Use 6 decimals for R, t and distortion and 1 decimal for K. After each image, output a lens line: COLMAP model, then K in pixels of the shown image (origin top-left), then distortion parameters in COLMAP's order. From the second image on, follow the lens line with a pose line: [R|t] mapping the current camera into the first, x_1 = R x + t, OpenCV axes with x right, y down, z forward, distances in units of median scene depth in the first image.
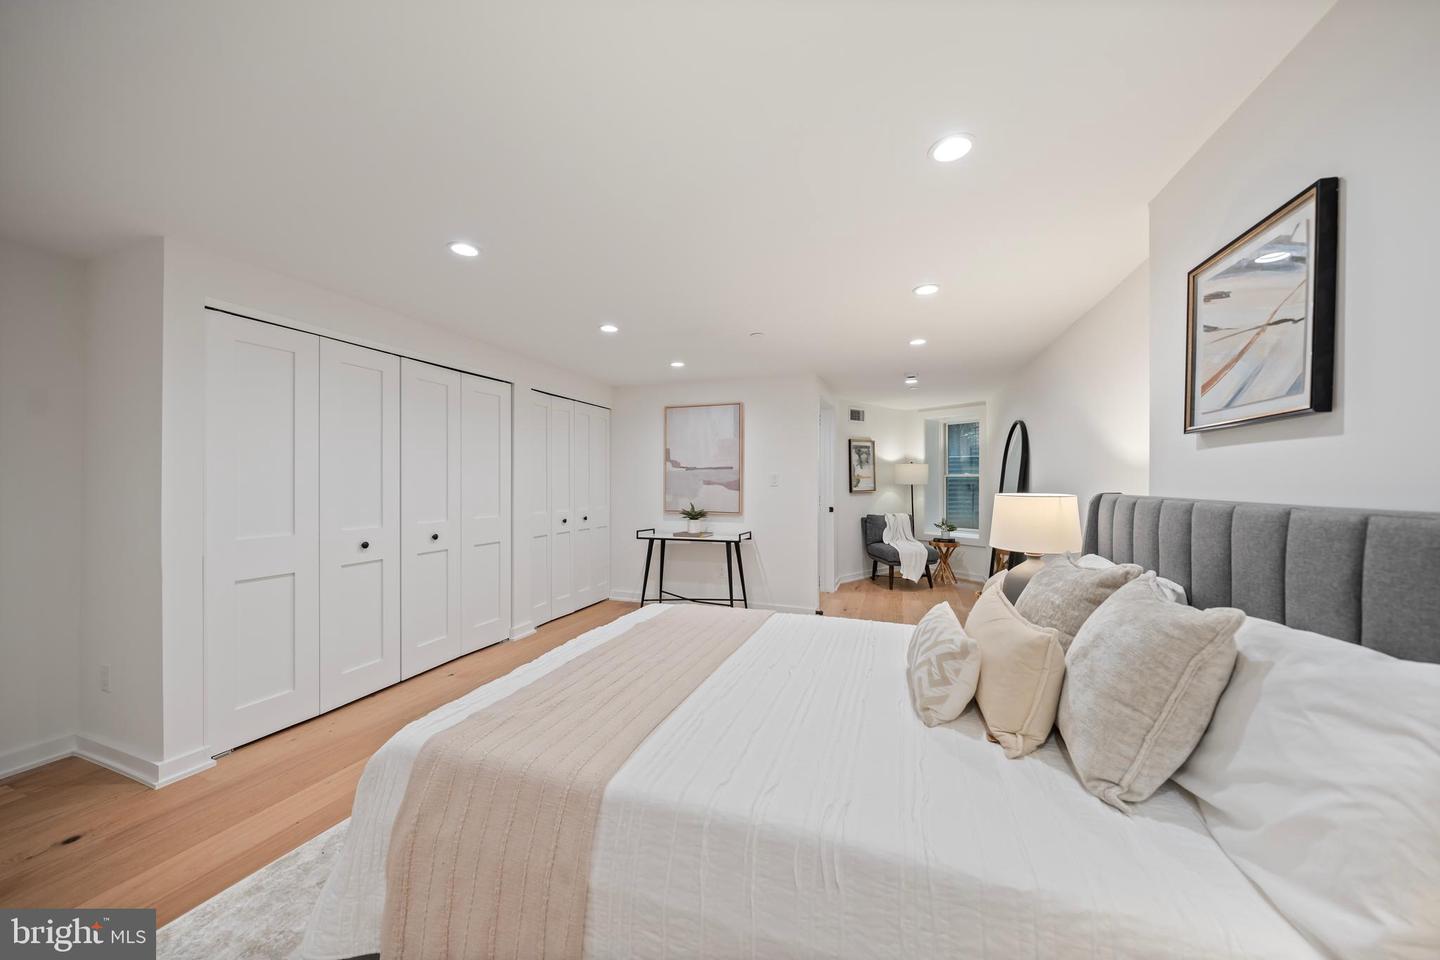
lens RADIAL K [[494.2, 0, 720.7], [0, 494.2, 485.5], [0, 0, 1]] dist [-0.001218, -0.000386]
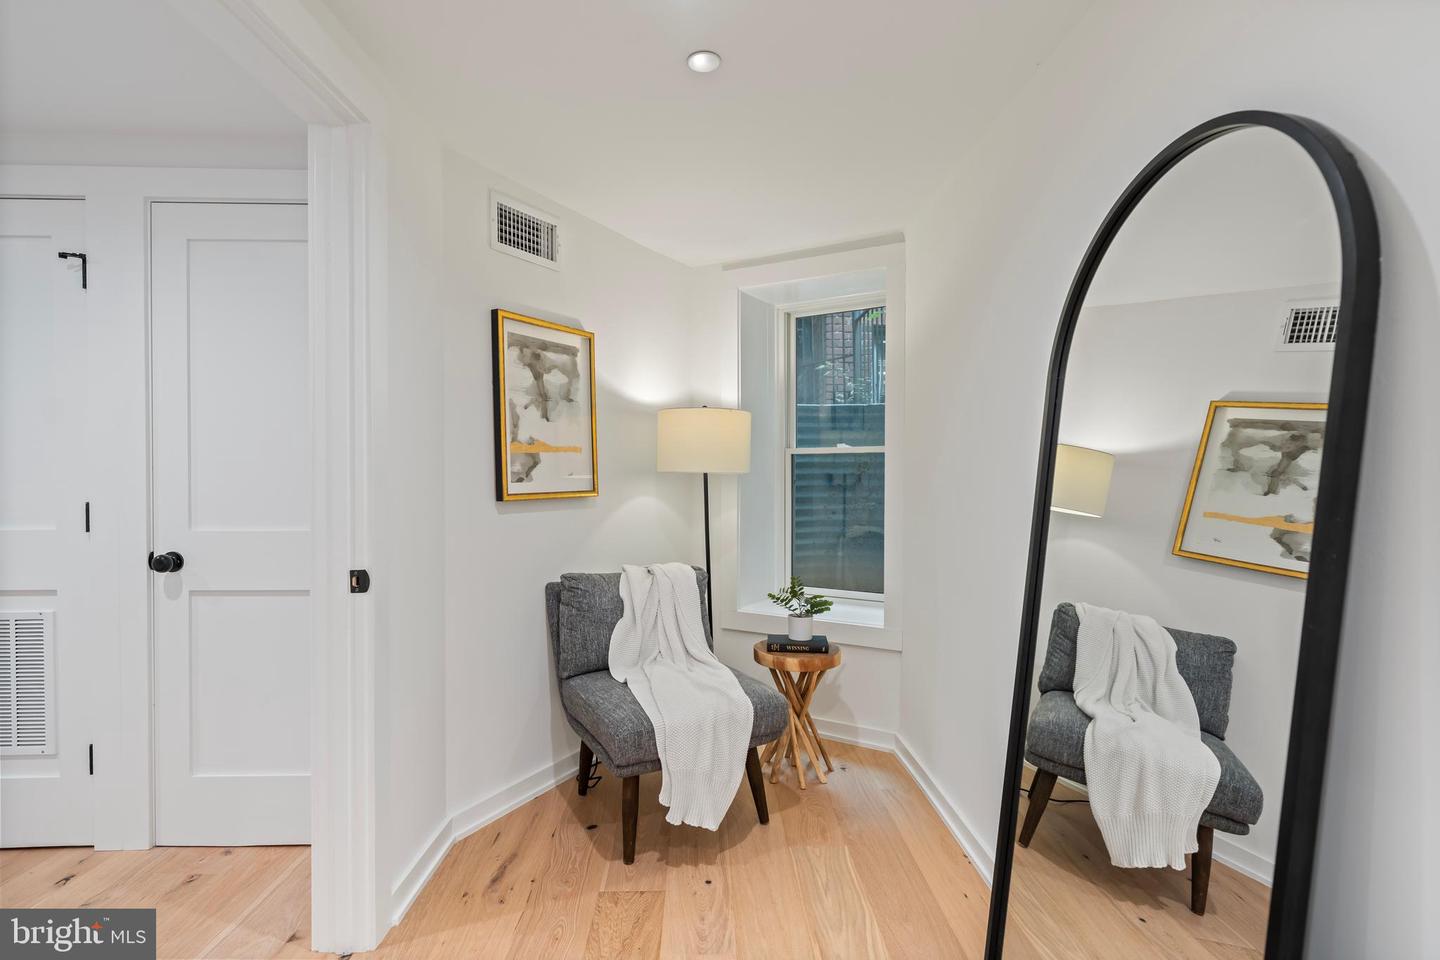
lens RADIAL K [[753.1, 0, 720.3], [0, 753.1, 483.9], [0, 0, 1]] dist [0.000329, 0.000001]
pose [[0.930181, -0.002528, 0.367092, 0.218097], [0.001158, 0.999992, 0.003952, 0.003141], [-0.367098, -0.003251, 0.930176, 0.544236]]
